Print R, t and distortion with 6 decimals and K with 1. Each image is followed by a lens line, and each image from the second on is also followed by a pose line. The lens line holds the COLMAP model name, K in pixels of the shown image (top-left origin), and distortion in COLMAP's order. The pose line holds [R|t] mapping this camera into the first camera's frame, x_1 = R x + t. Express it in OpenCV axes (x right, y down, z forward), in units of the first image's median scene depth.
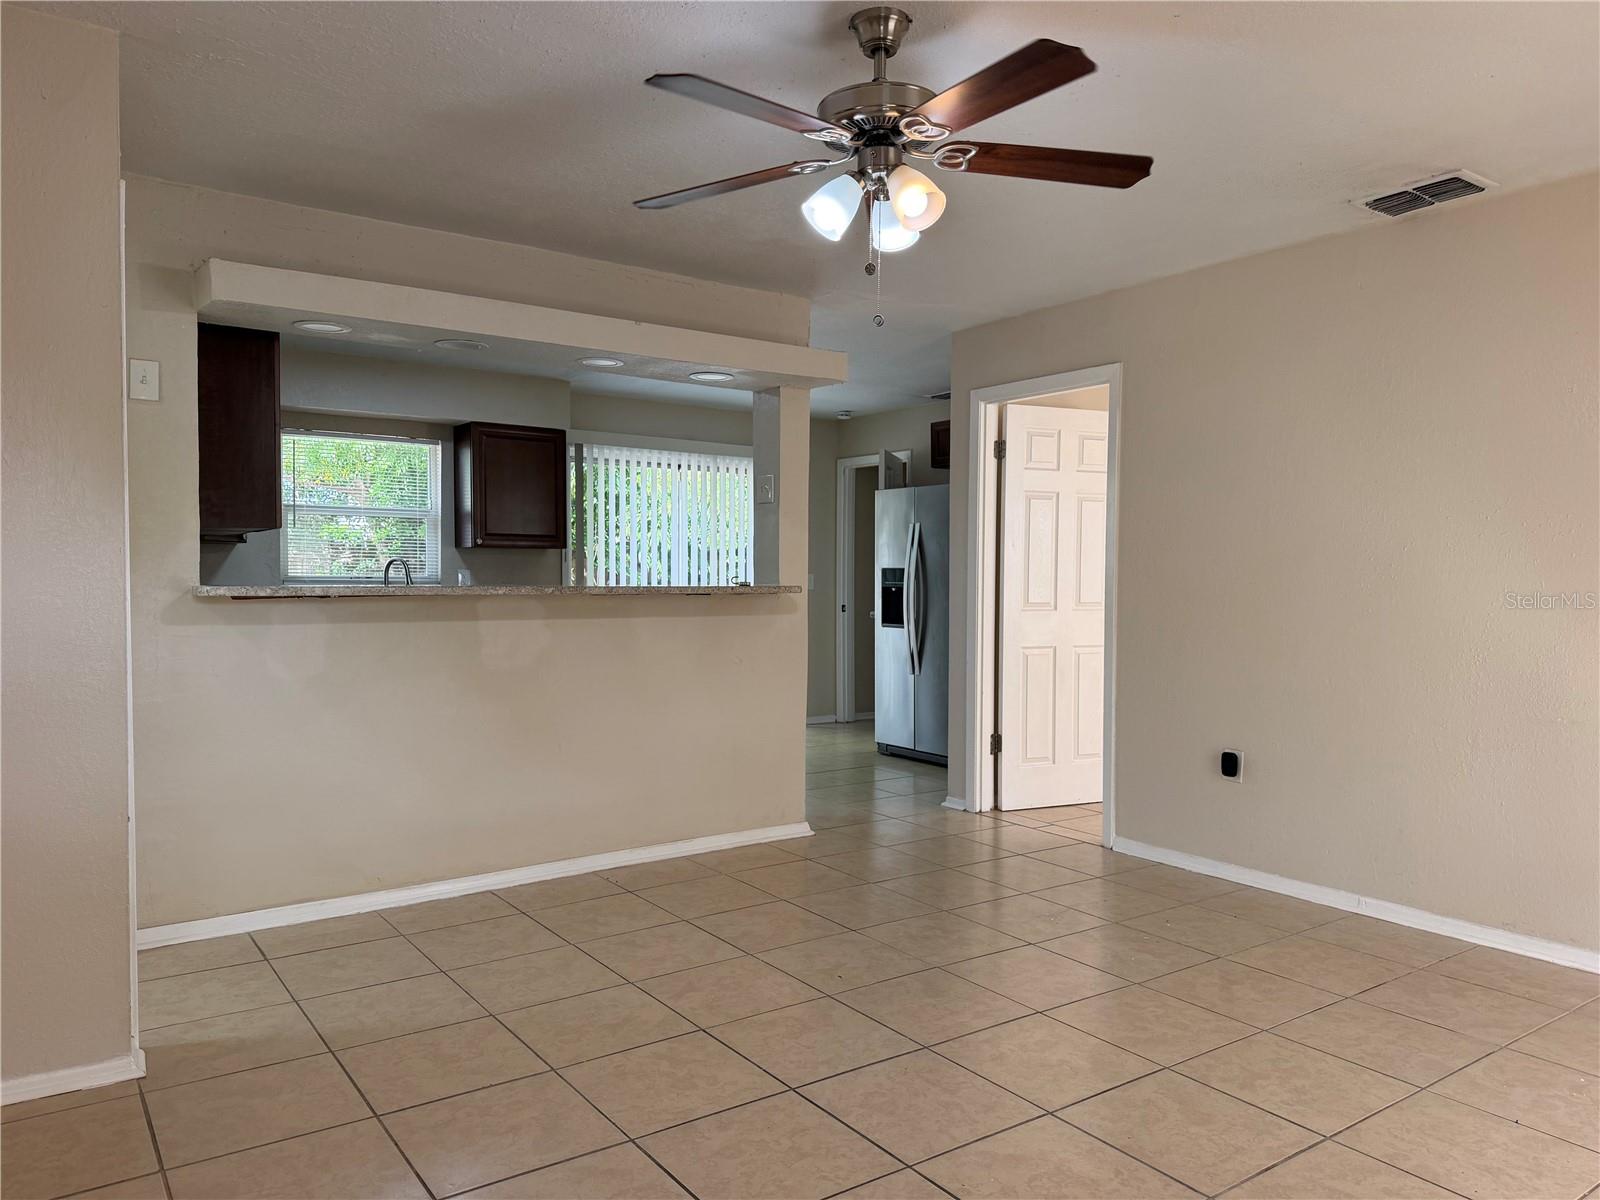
lens RADIAL K [[1125.8, 0, 790.9], [0, 1125.8, 597.1], [0, 0, 1]] dist [0.110978, -0.187106]
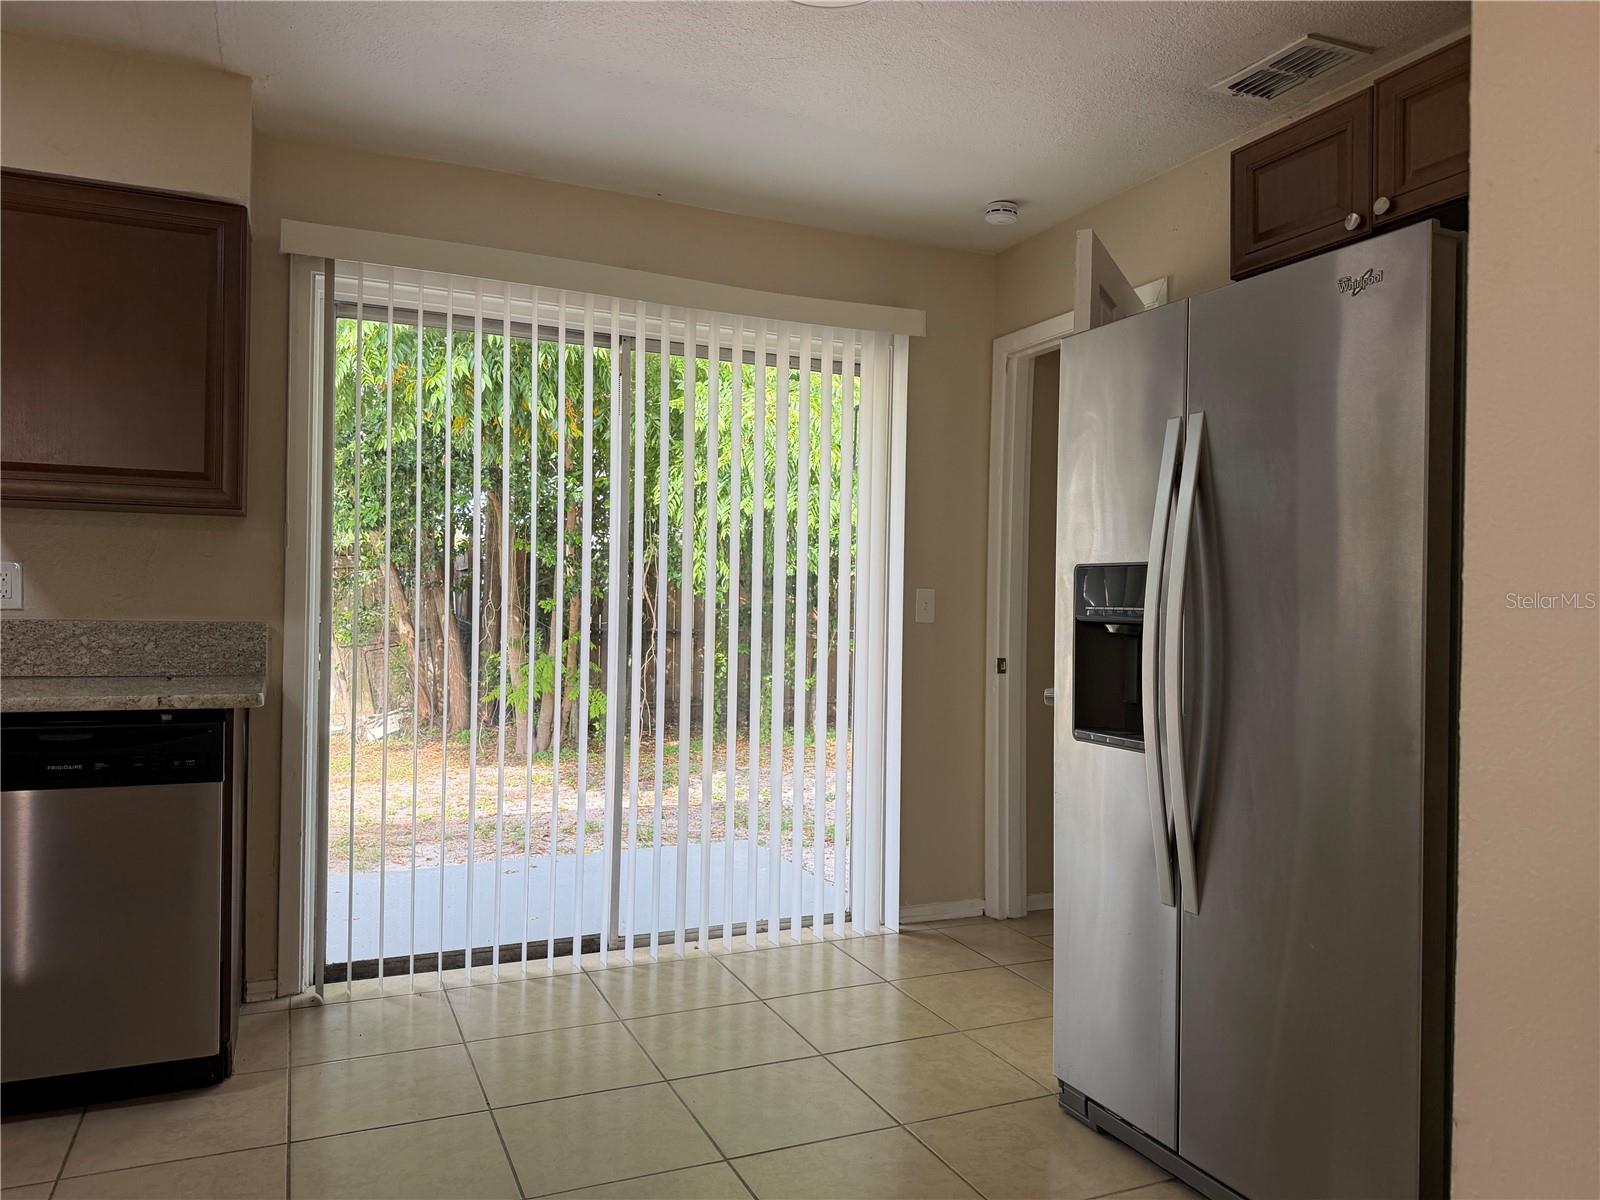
lens RADIAL K [[1125.8, 0, 790.9], [0, 1125.8, 597.1], [0, 0, 1]] dist [0.110978, -0.187106]
pose [[0.980526, 0.013049, -0.195955, 0.063928], [-0.017943, 0.999569, -0.023217, -0.006526], [0.195568, 0.026281, 0.980338, 0.654905]]
